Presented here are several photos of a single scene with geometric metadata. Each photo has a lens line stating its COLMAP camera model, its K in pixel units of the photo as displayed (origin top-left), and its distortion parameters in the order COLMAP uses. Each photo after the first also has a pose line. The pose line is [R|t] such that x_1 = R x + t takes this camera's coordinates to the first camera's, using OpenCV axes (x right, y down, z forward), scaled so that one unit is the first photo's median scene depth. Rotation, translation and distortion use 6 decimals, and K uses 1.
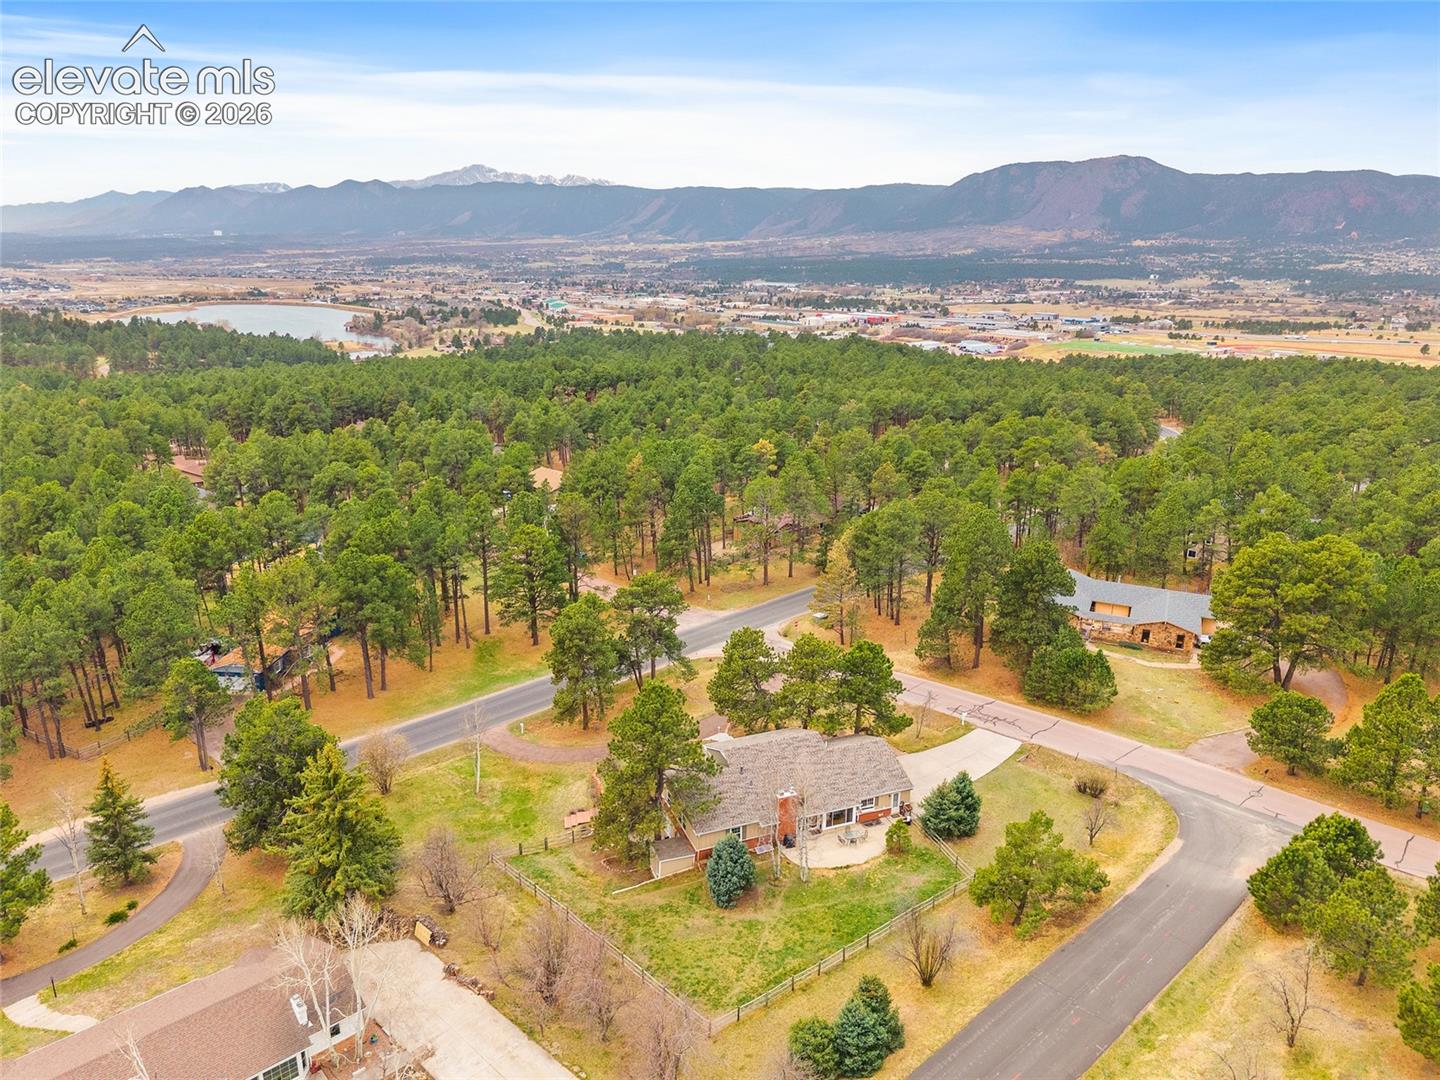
lens RADIAL K [[987.2, 0, 718.8], [0, 987.2, 527.4], [0, 0, 1]] dist [0.025149, -0.019262]
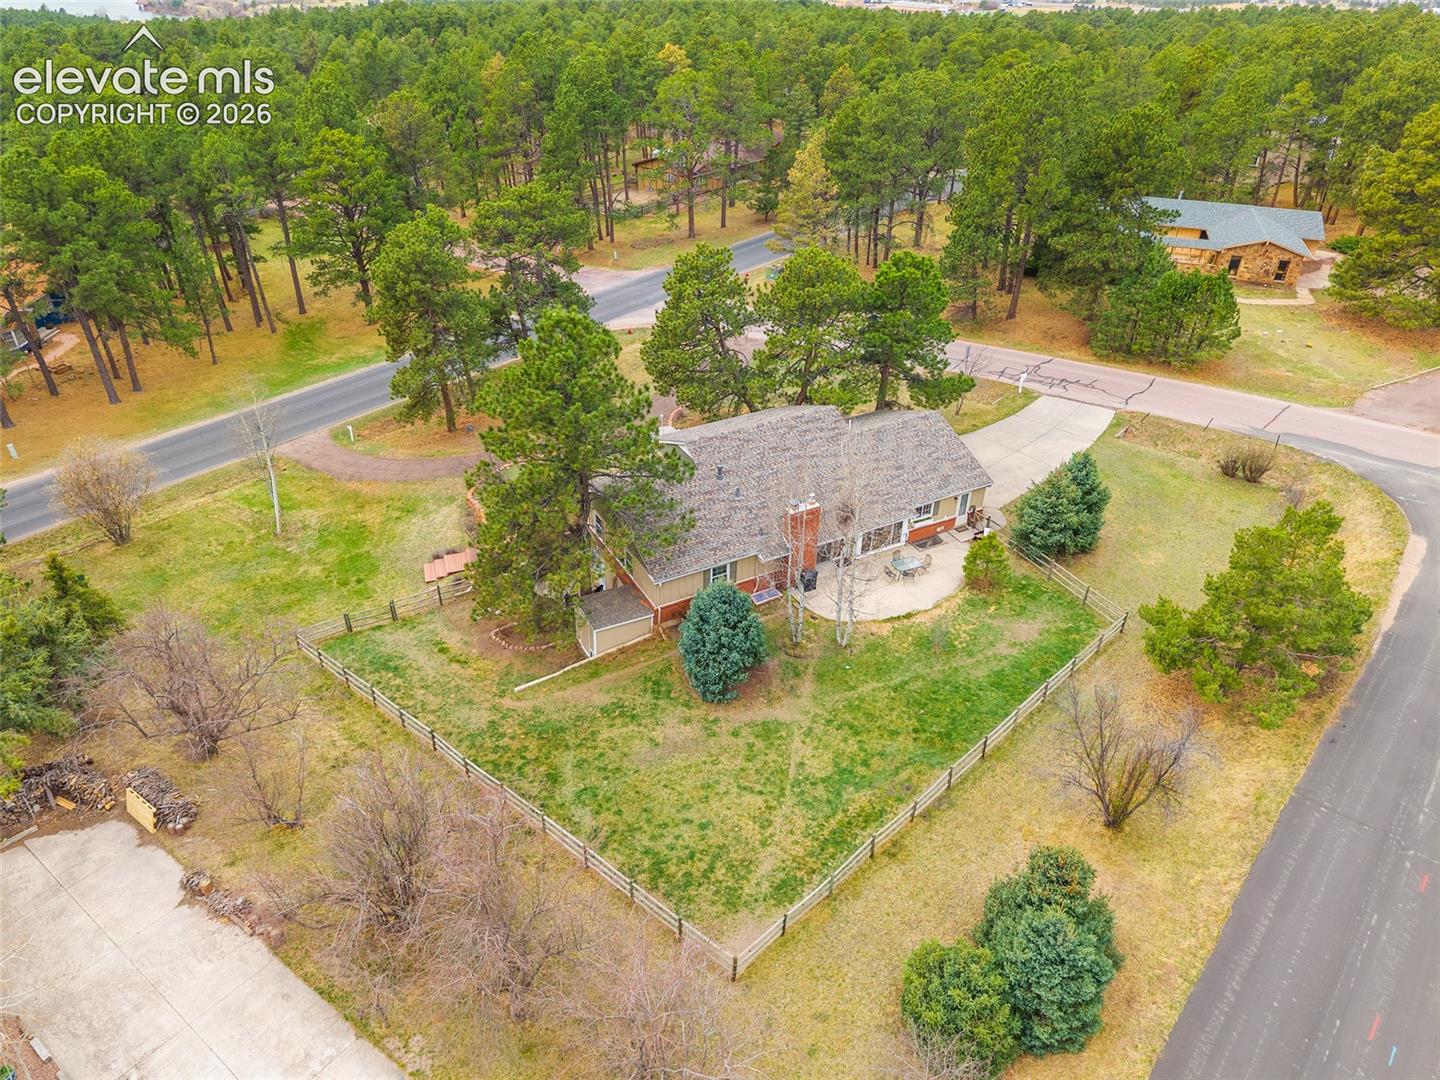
lens RADIAL K [[1003.7, 0, 732.5], [0, 1003.7, 536.4], [0, 0, 1]] dist [0.036512, -0.024110]
pose [[0.991769, -0.062818, 0.111568, -0.035343], [0.028378, 0.957547, 0.286878, 0.102620], [-0.124852, -0.281351, 0.951448, 0.386528]]
